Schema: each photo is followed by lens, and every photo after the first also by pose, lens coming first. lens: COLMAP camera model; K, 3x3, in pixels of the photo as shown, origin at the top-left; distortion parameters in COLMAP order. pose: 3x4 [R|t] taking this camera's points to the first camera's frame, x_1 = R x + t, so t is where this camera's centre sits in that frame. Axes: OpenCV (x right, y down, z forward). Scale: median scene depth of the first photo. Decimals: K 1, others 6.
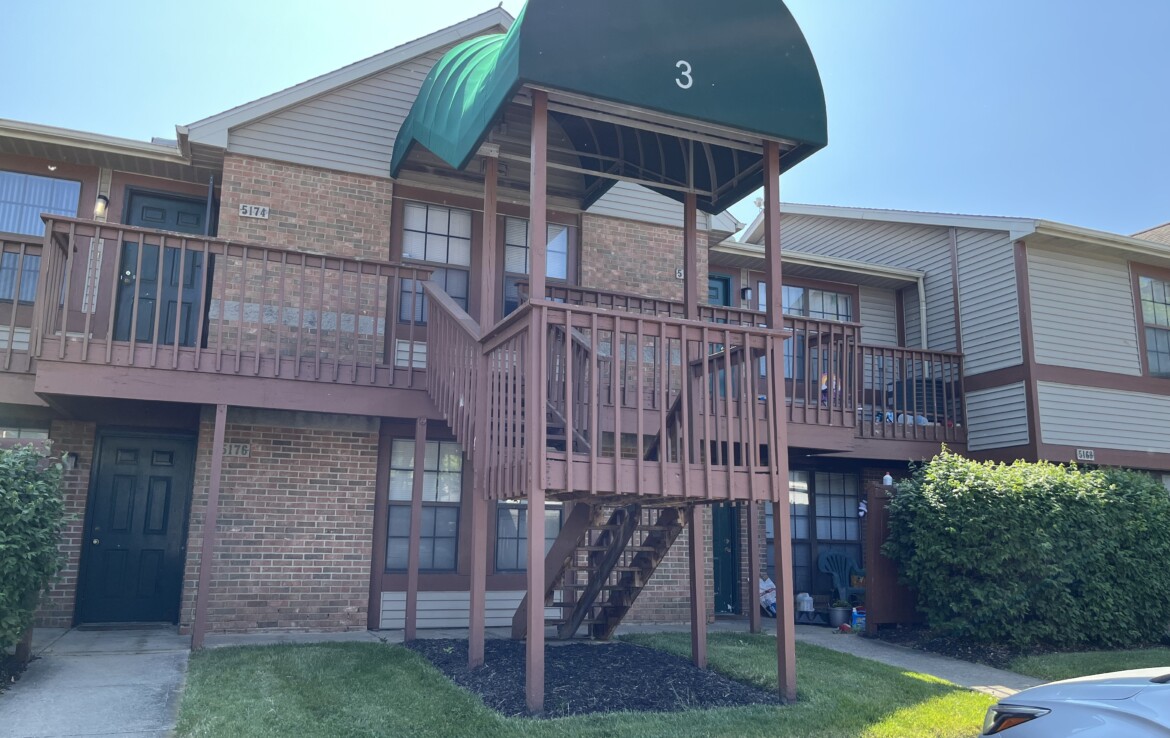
lens RADIAL K [[875.3, 0, 574.0], [0, 875.3, 378.8], [0, 0, 1]] dist [0.023877, -0.005658]
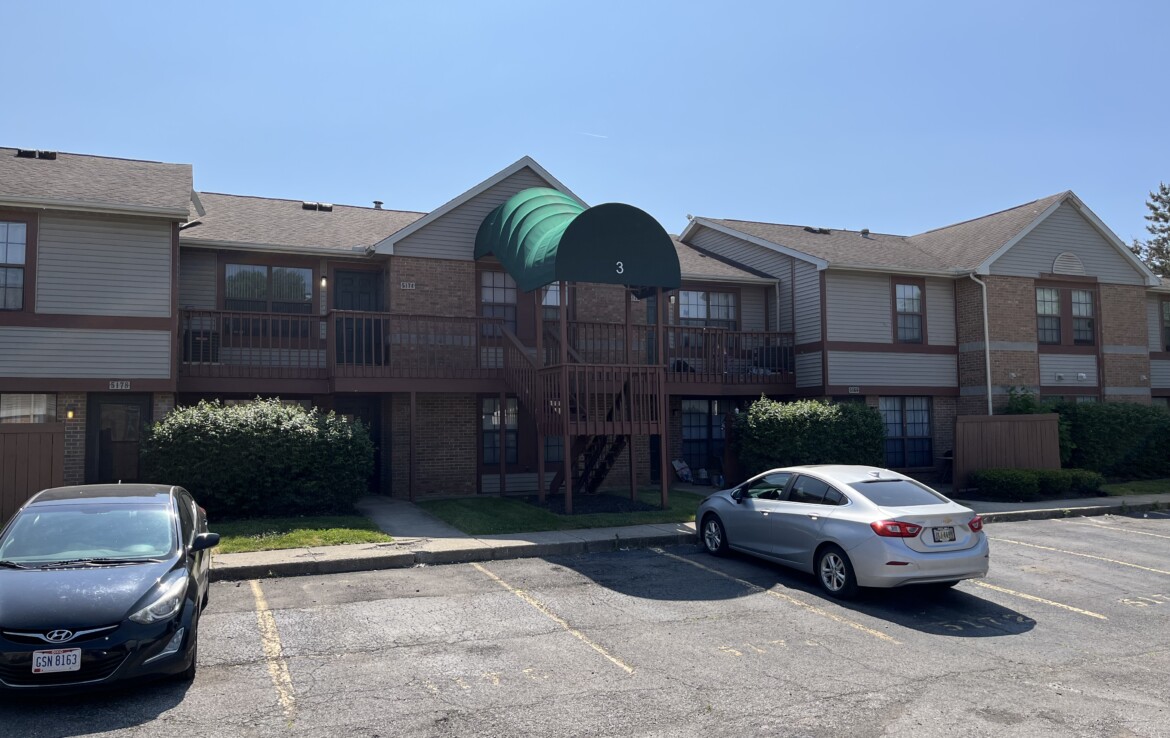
lens RADIAL K [[875.3, 0, 574.0], [0, 875.3, 378.8], [0, 0, 1]] dist [0.023877, -0.005658]
pose [[0.999480, -0.028061, 0.015908, -0.033808], [0.025724, 0.990943, 0.131796, -0.232512], [-0.019463, -0.131318, 0.991149, -0.956145]]
